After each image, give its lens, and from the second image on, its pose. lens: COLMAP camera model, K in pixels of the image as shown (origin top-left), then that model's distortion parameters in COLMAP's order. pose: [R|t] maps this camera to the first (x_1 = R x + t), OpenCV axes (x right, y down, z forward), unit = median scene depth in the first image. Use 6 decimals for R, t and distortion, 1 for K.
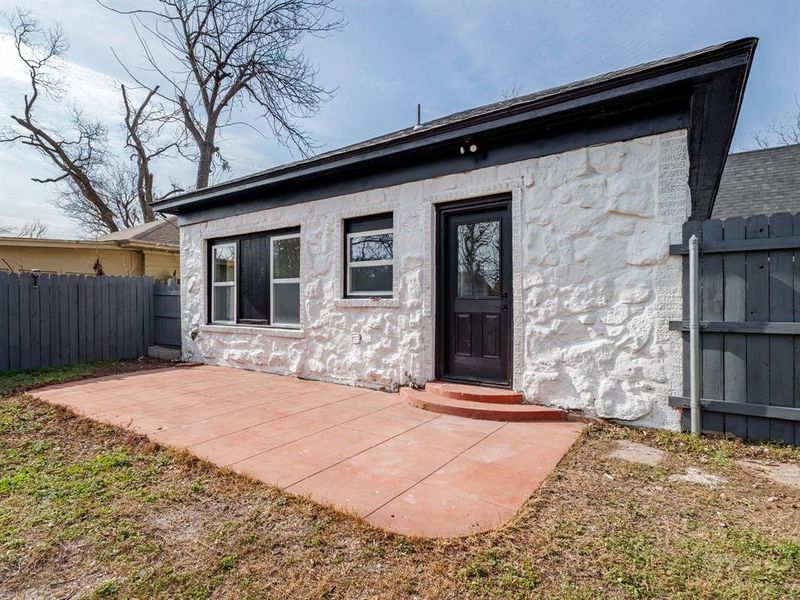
lens RADIAL K [[416.7, 0, 398.3], [0, 416.7, 297.6], [0, 0, 1]] dist [0.003900, 0.001612]
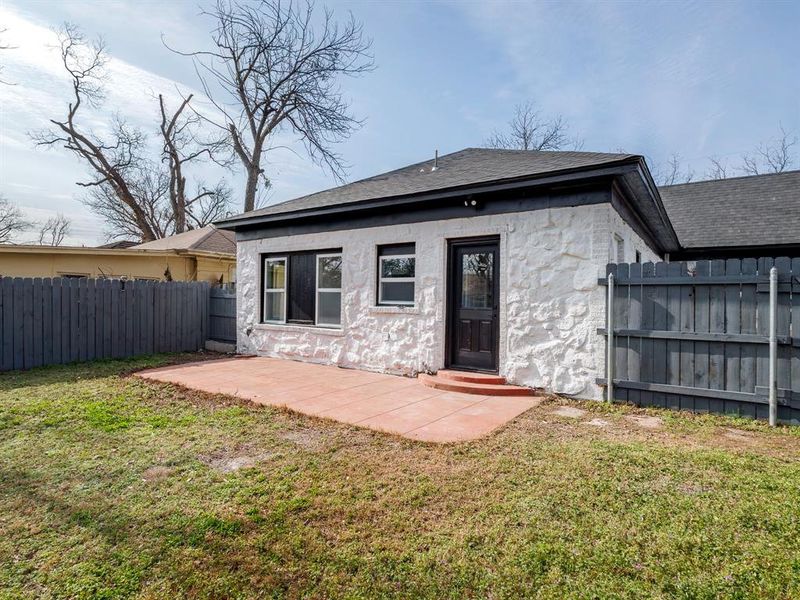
lens RADIAL K [[416.7, 0, 420.2], [0, 416.7, 283.1], [0, 0, 1]] dist [0.003900, 0.001612]
pose [[0.999765, 0.017403, 0.012903, -0.012330], [-0.016978, 0.999333, -0.032345, -0.032112], [-0.013457, 0.032119, 0.999393, -0.338418]]
